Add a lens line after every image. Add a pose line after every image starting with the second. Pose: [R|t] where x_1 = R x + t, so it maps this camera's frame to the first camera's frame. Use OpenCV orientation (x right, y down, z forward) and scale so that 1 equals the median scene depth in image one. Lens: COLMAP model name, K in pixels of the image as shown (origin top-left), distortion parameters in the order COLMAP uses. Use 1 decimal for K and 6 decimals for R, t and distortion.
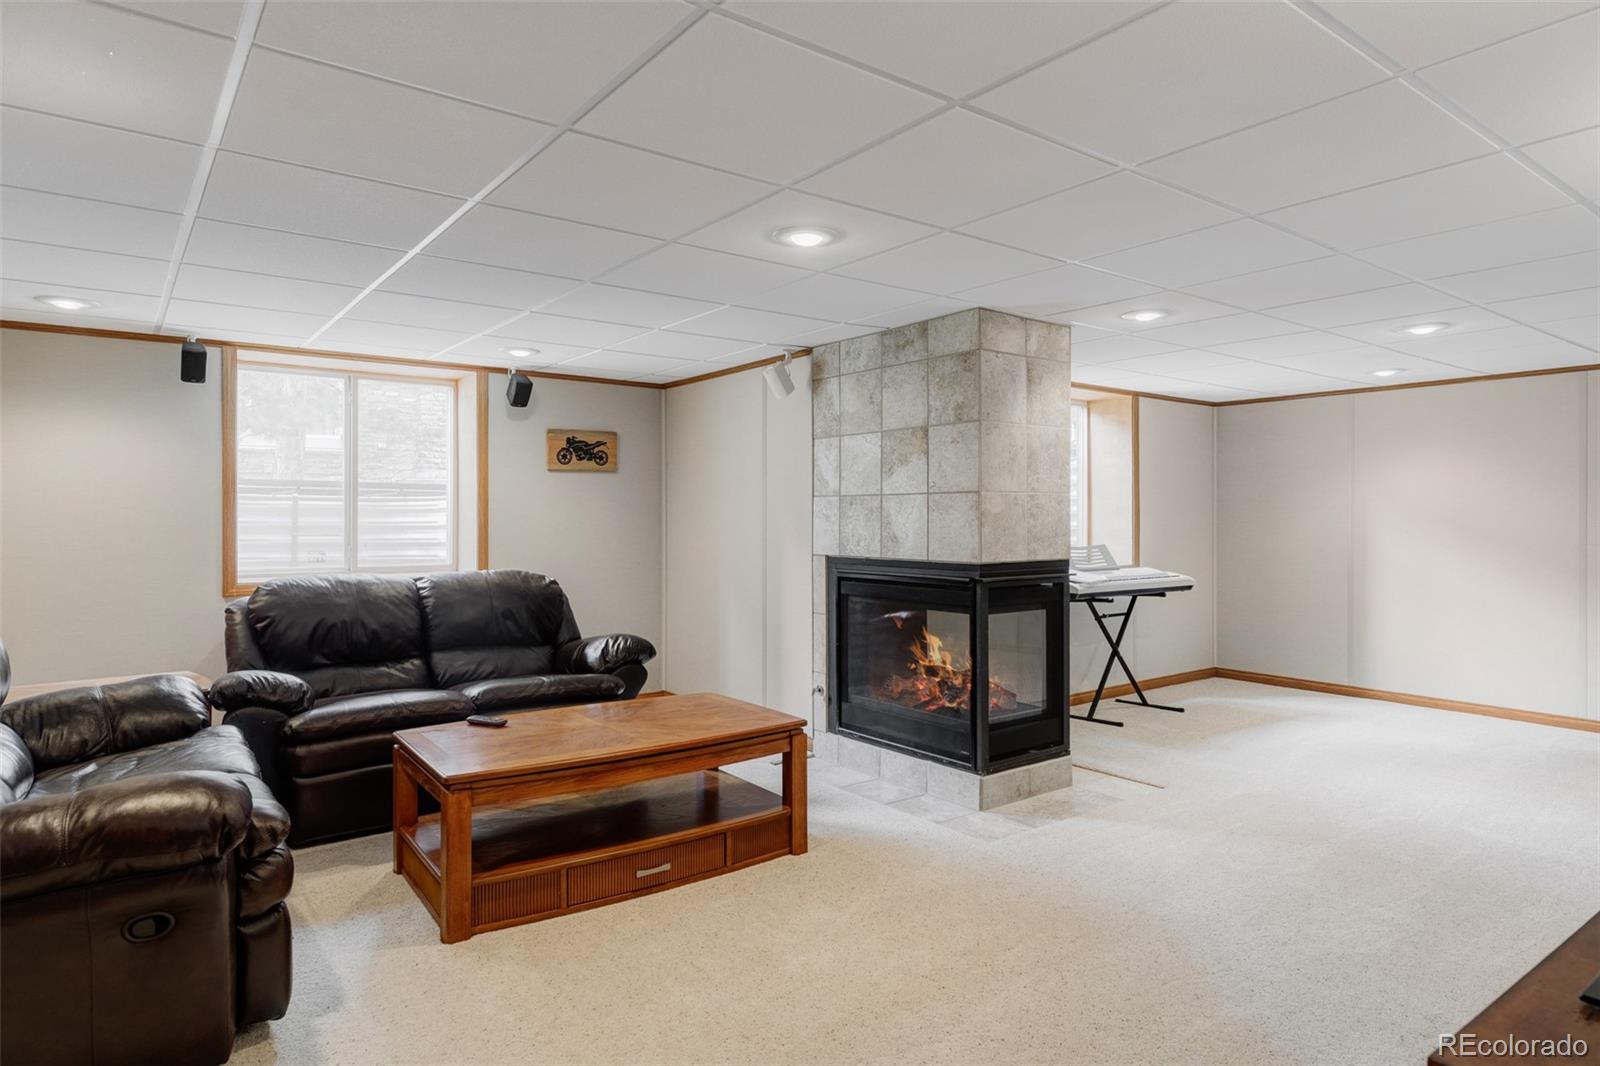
lens RADIAL K [[897.2, 0, 790.7], [0, 897.2, 523.3], [0, 0, 1]] dist [0.012558, -0.002239]
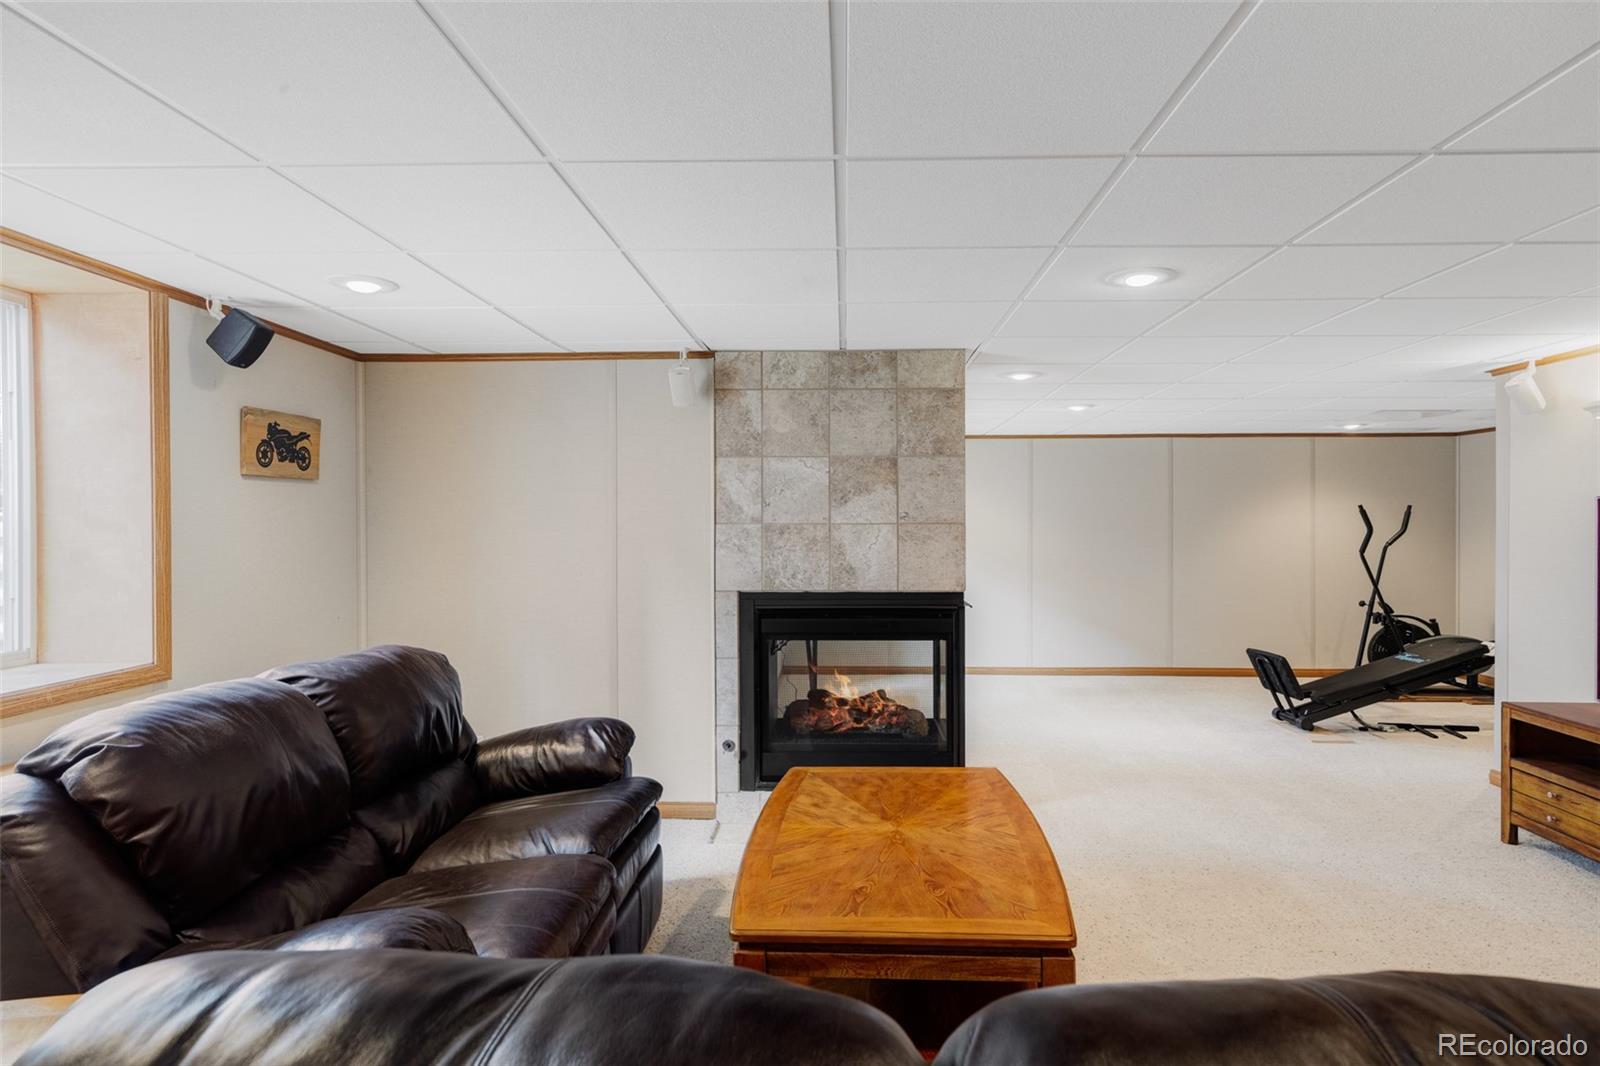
lens RADIAL K [[897.2, 0, 812.6], [0, 897.2, 533.5], [0, 0, 1]] dist [0.012558, -0.002239]
pose [[0.628973, -0.011841, 0.777337, -0.622179], [0.006880, 0.999930, 0.009666, -0.029772], [-0.777397, -0.000732, 0.629010, 0.406244]]
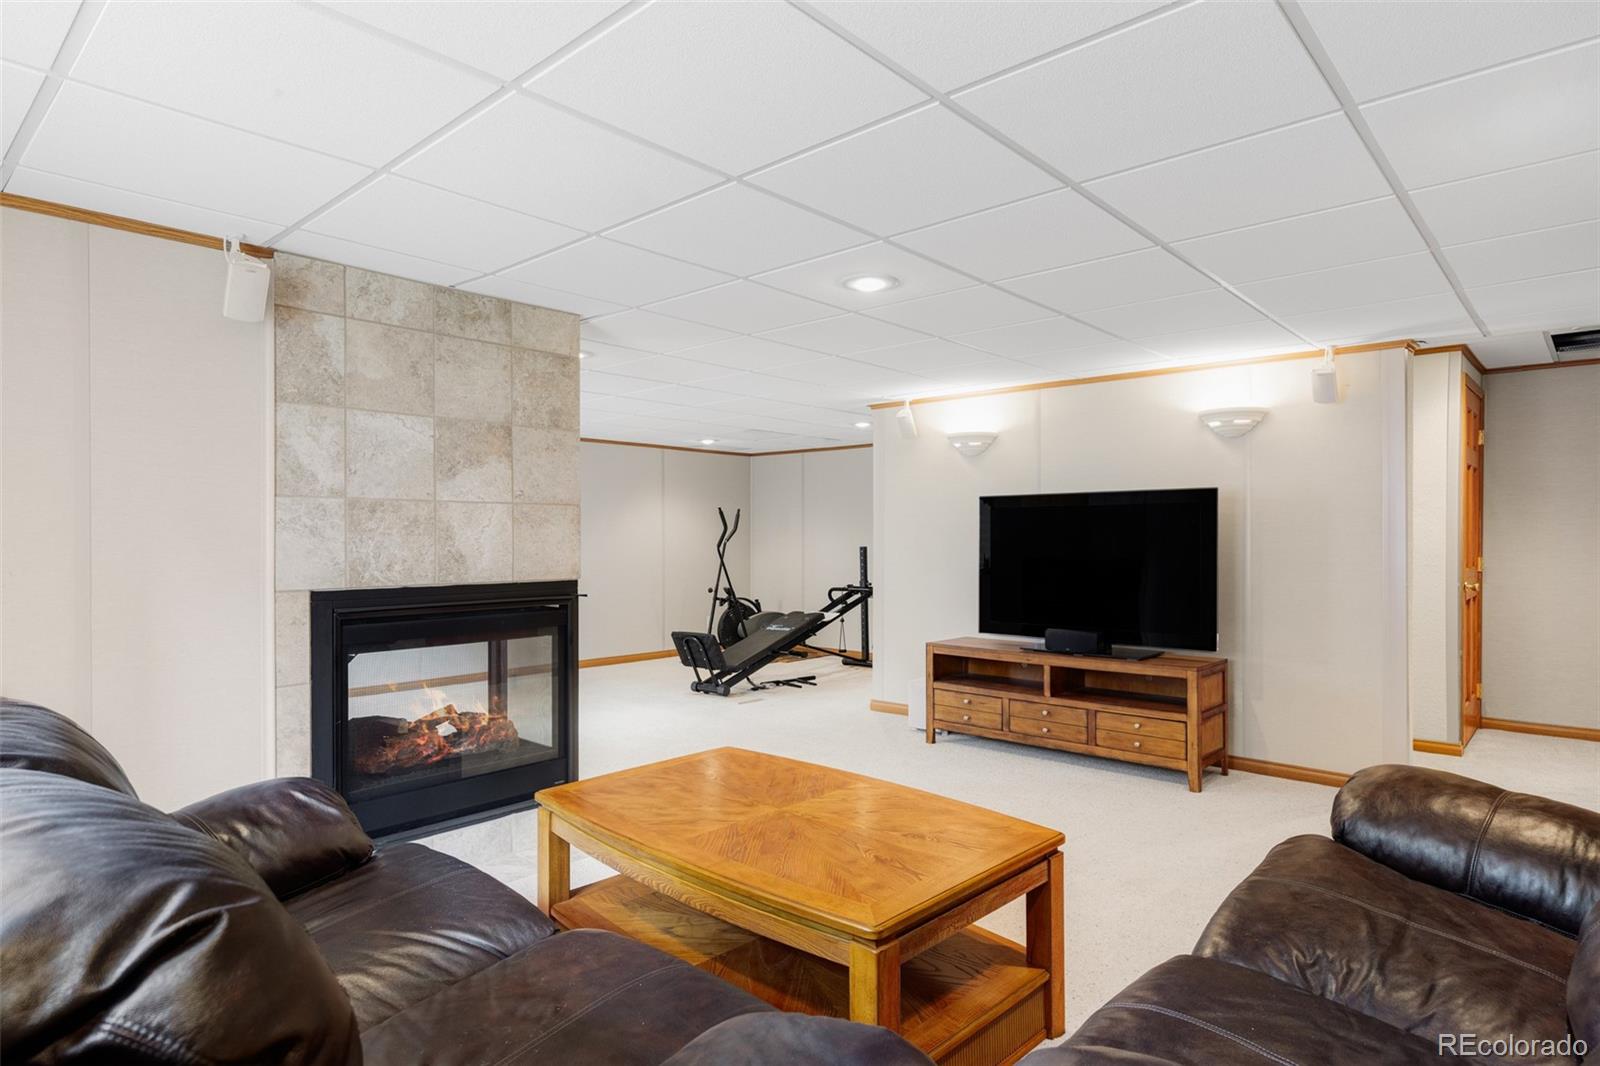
lens RADIAL K [[897.2, 0, 812.3], [0, 897.2, 541.8], [0, 0, 1]] dist [0.012558, -0.002239]
pose [[-0.189209, -0.007799, 0.981906, -0.679979], [0.005708, 0.999943, 0.009042, -0.002355], [-0.981920, 0.007316, -0.189154, 0.803071]]
